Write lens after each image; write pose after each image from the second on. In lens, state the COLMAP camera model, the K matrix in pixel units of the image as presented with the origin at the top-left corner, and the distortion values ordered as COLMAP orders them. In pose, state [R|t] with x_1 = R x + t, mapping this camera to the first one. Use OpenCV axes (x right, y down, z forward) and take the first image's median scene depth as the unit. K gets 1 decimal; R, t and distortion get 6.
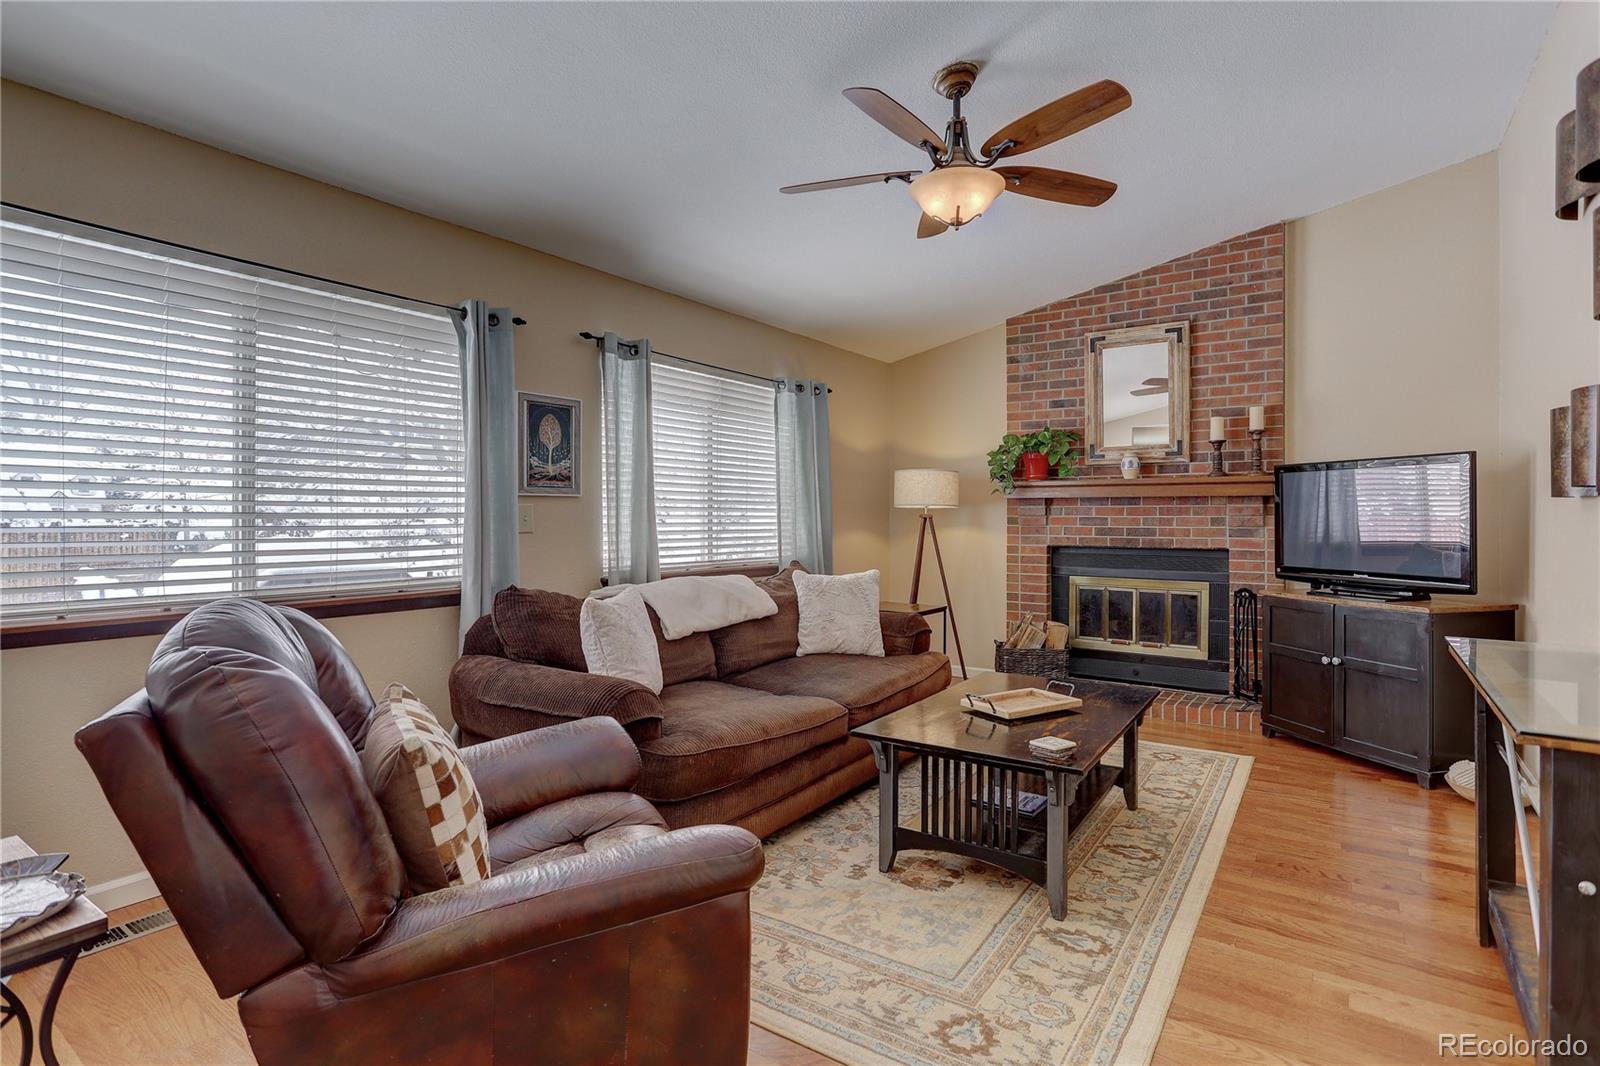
lens RADIAL K [[780.7, 0, 808.7], [0, 780.7, 521.5], [0, 0, 1]] dist [-0.017083, 0.004968]
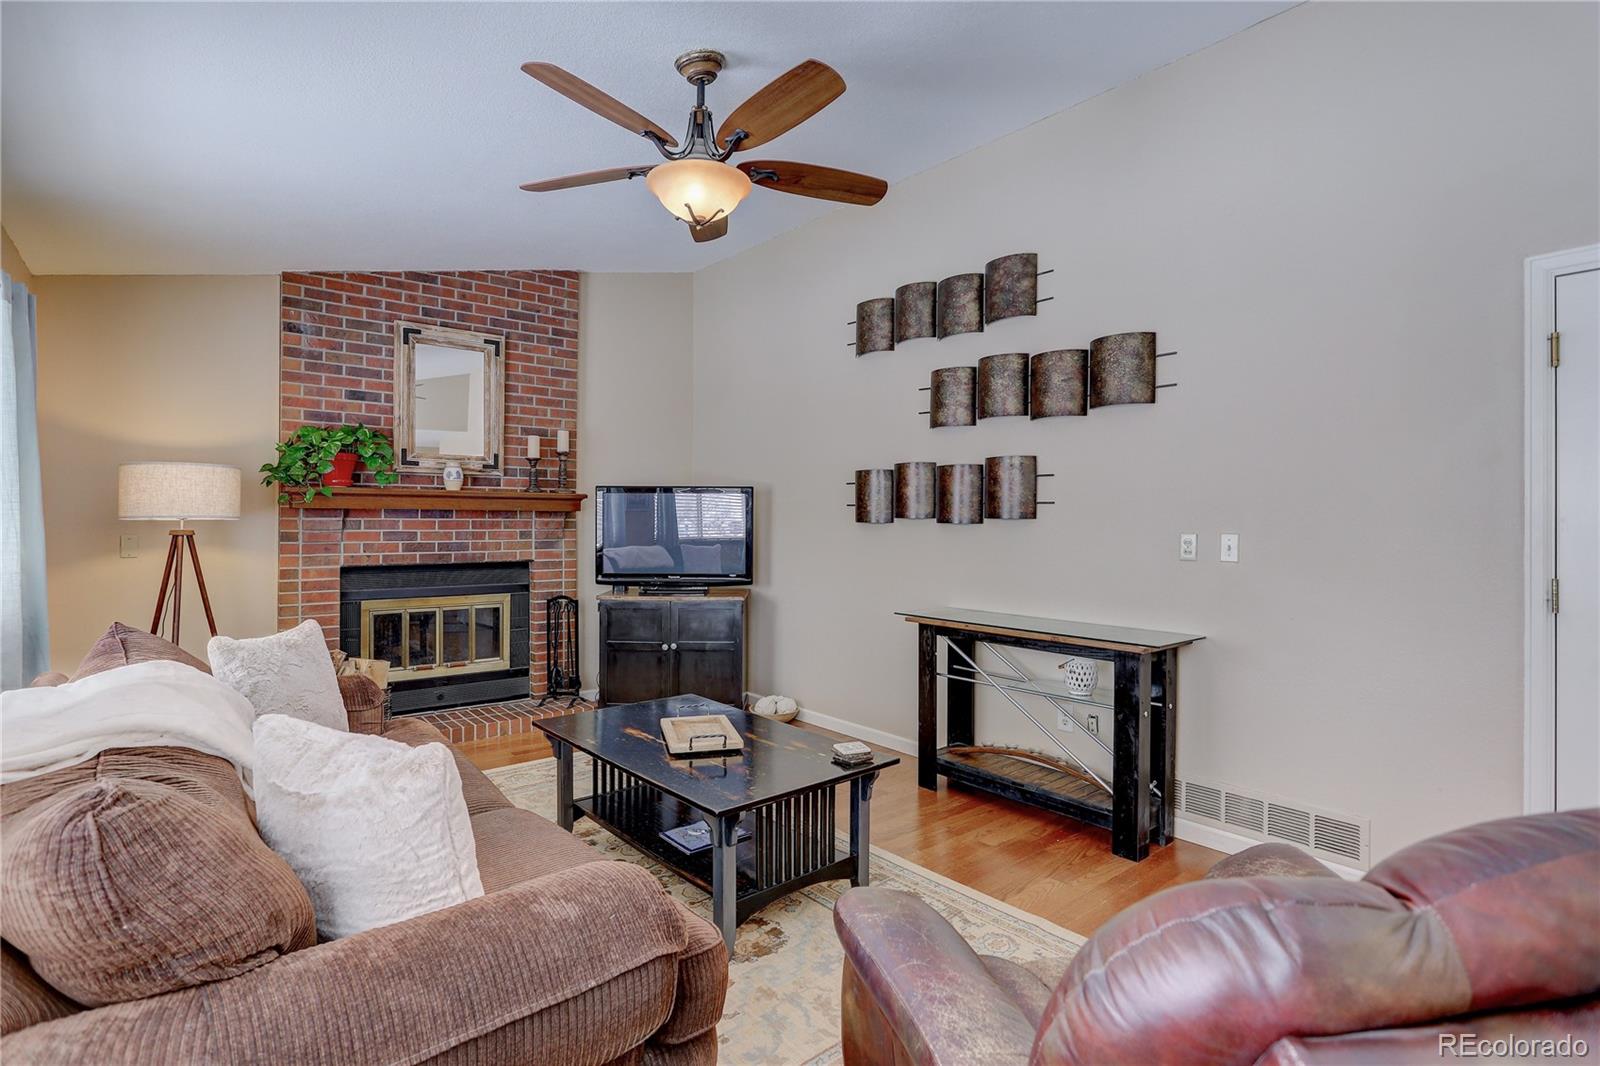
lens RADIAL K [[780.7, 0, 763.9], [0, 780.7, 522.6], [0, 0, 1]] dist [-0.017083, 0.004968]
pose [[0.296979, -0.005663, 0.954867, -0.372010], [0.000266, 0.999983, 0.005848, -0.021786], [-0.954884, -0.001483, 0.296975, 0.369043]]
